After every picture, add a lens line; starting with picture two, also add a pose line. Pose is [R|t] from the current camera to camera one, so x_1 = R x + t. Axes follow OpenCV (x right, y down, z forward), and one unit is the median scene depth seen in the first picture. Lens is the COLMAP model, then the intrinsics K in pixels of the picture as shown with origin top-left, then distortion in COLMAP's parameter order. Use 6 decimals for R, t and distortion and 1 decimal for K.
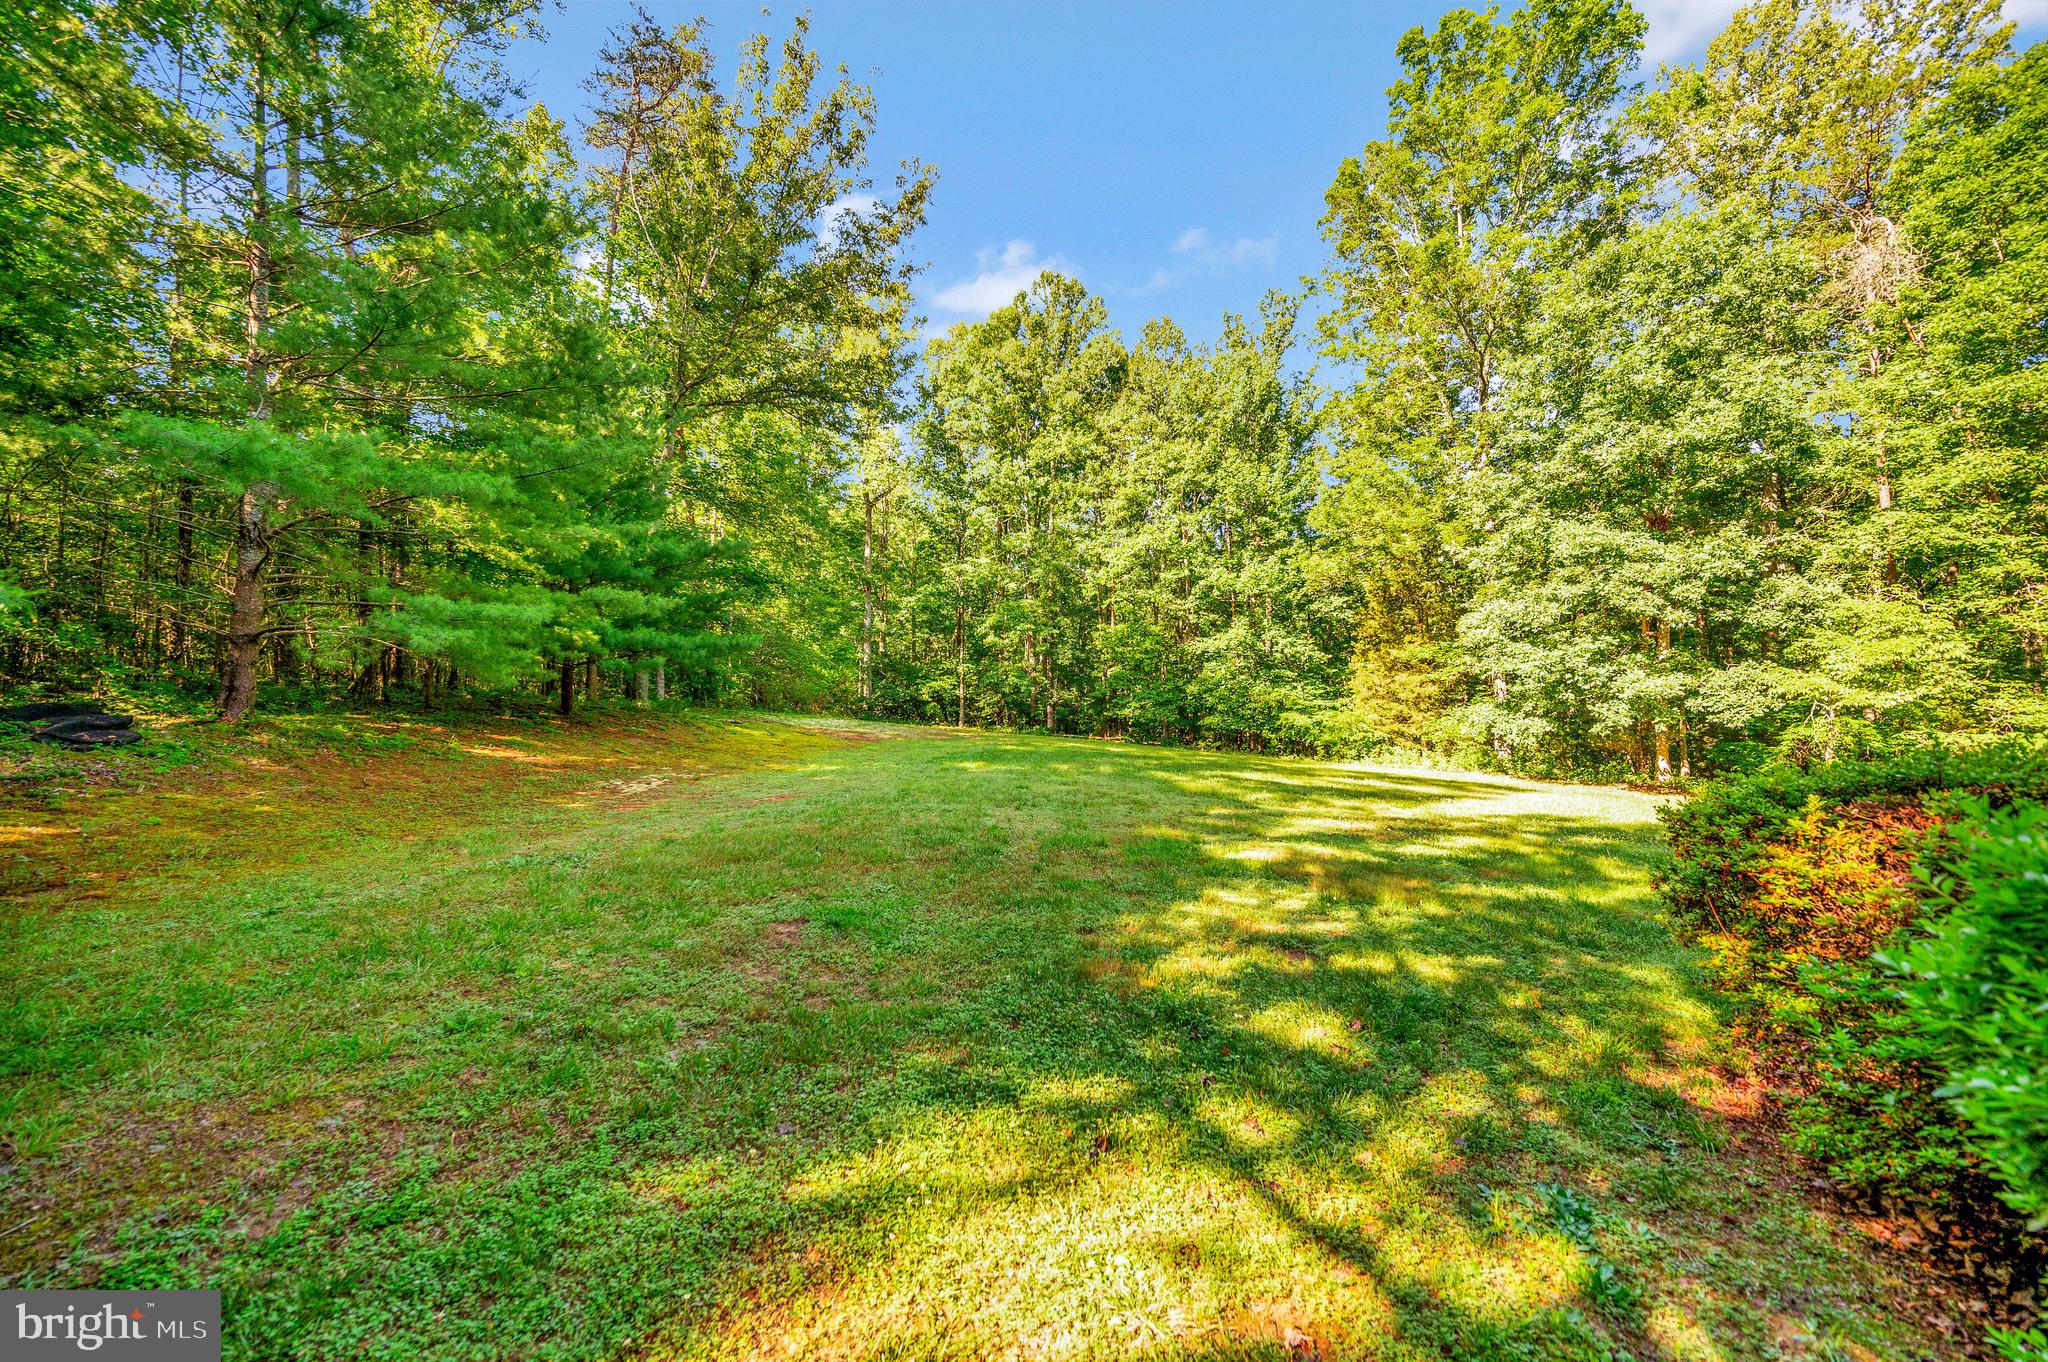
lens RADIAL K [[819.7, 0, 1018.8], [0, 819.7, 684.1], [0, 0, 1]] dist [0.000651, -0.000358]
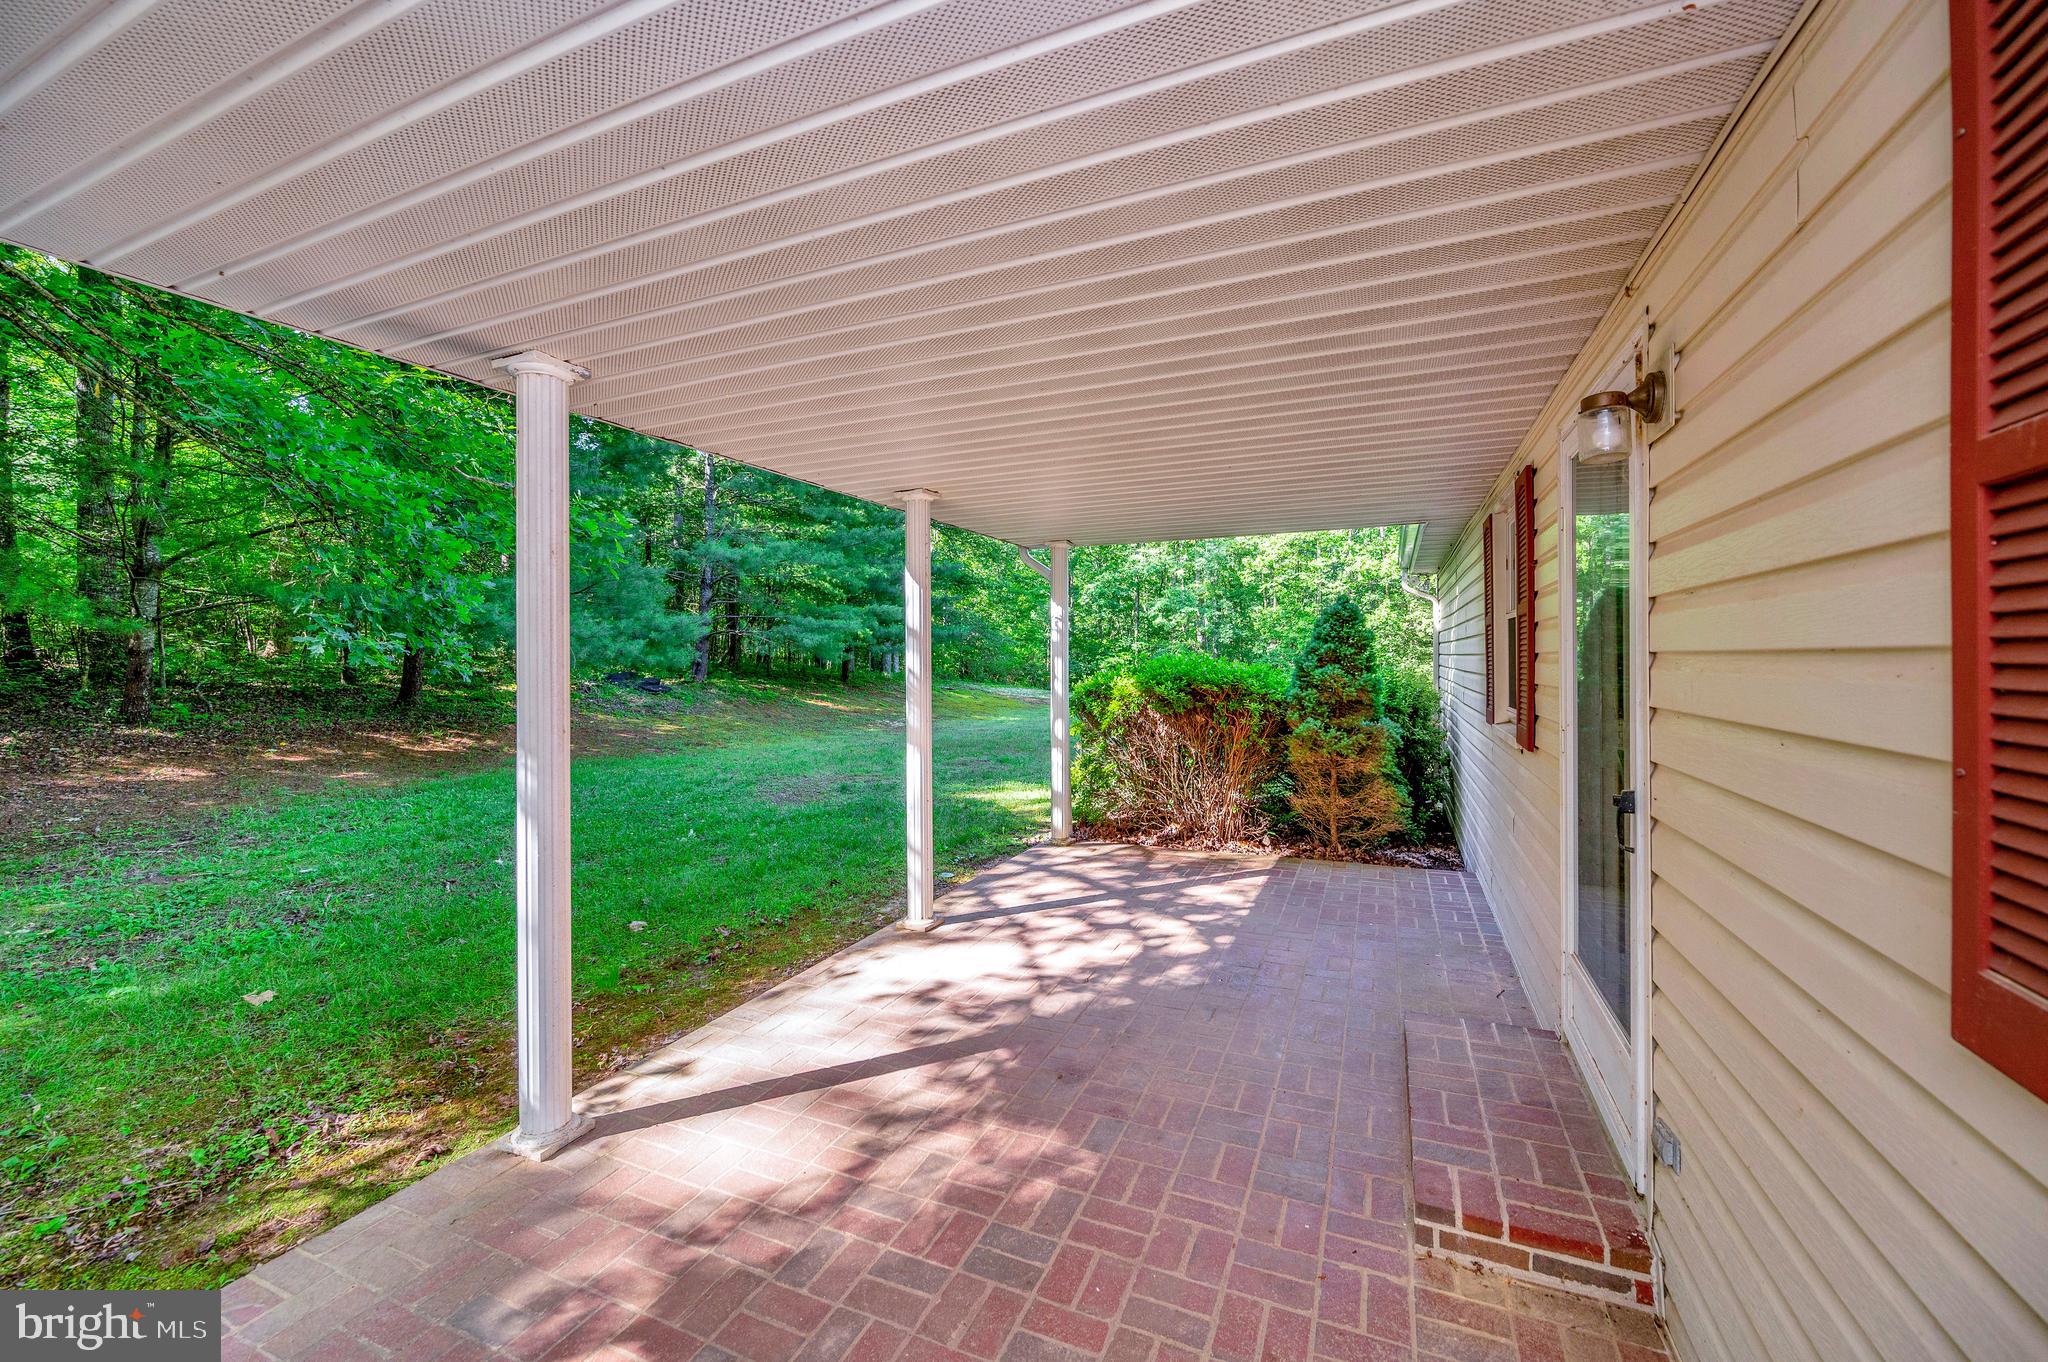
lens RADIAL K [[819.7, 0, 1022.3], [0, 819.7, 668.0], [0, 0, 1]] dist [0.000651, -0.000358]
pose [[0.972513, 0.003253, -0.232825, 0.047993], [-0.000520, 0.999930, 0.011801, -0.002258], [0.232847, -0.011355, 0.972447, -0.160659]]
